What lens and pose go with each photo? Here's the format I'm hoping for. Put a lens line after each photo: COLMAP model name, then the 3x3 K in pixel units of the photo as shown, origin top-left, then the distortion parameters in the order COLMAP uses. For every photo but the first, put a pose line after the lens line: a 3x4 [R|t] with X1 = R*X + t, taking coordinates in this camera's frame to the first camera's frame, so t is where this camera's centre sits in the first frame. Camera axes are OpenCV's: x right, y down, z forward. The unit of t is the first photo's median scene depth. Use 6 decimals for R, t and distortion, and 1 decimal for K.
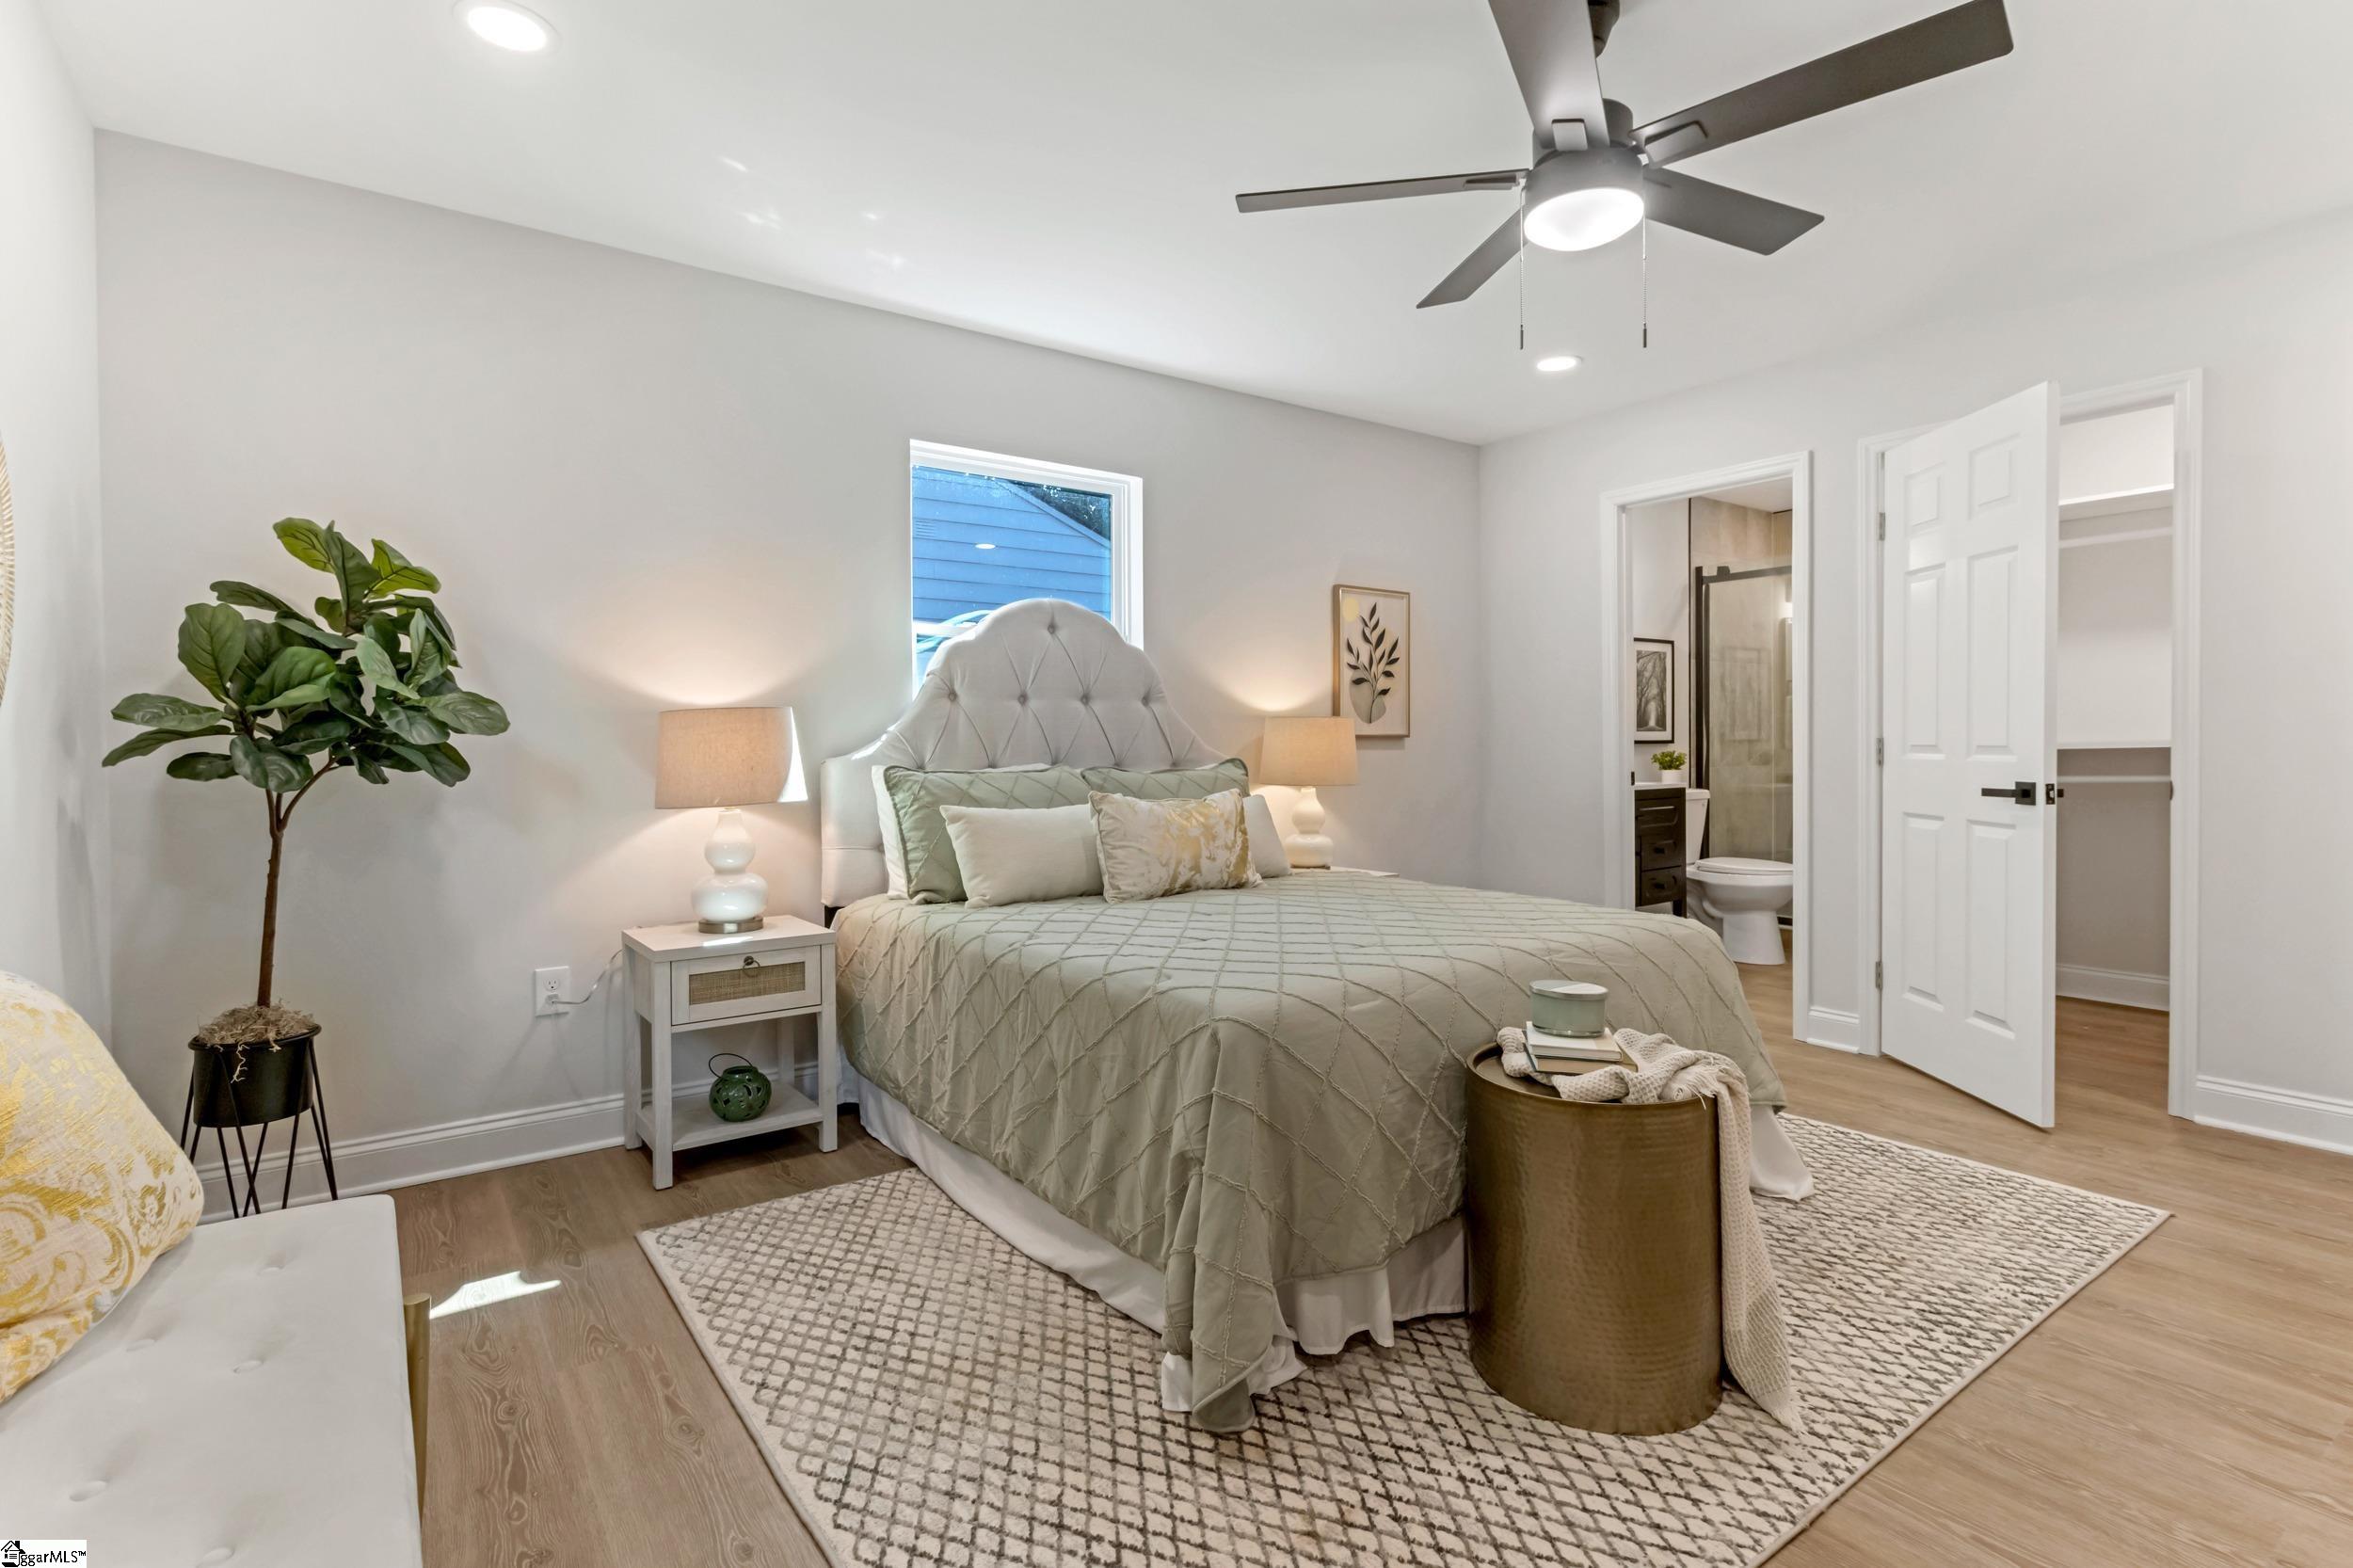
lens RADIAL K [[1134.6, 0, 1203.2], [0, 1134.6, 747.7], [0, 0, 1]] dist [0.004390, 0.001105]
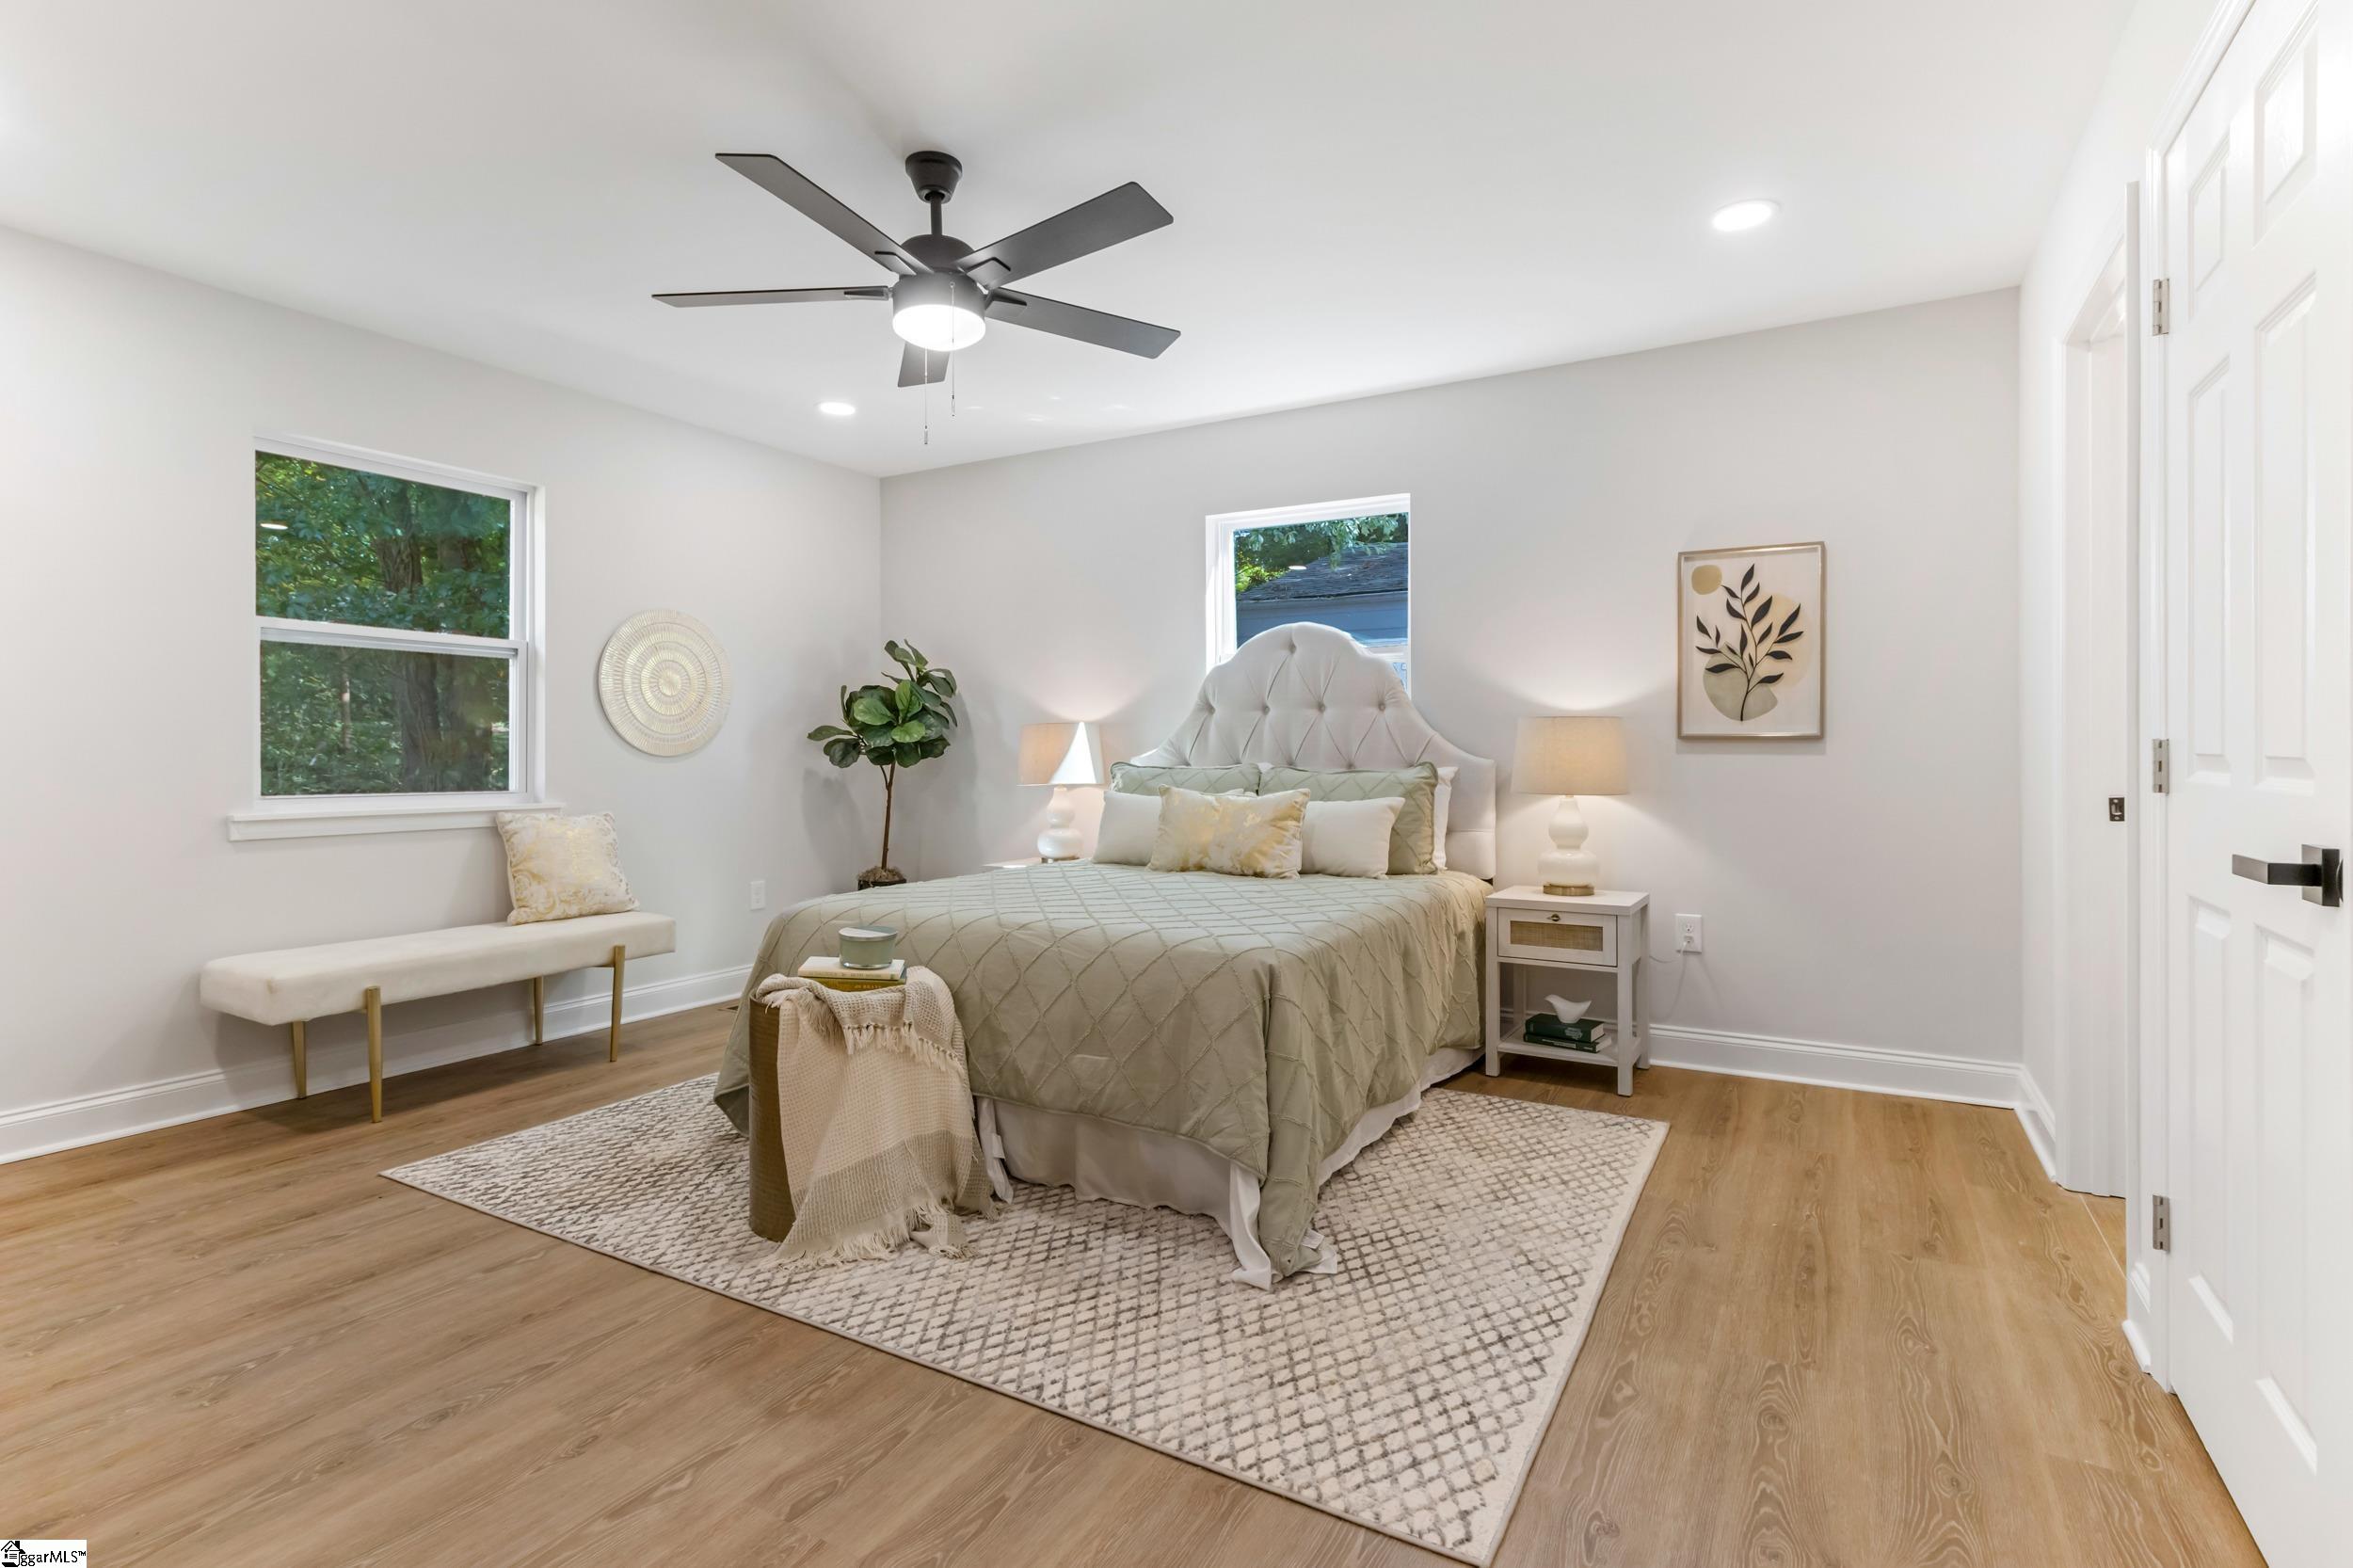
lens RADIAL K [[1134.6, 0, 1190.8], [0, 1134.6, 746.6], [0, 0, 1]] dist [0.004390, 0.001105]
pose [[0.399066, 0.002232, -0.916919, 0.726038], [-0.002811, 0.999995, 0.001210, -0.003848], [0.916918, 0.002094, 0.399071, 0.349045]]
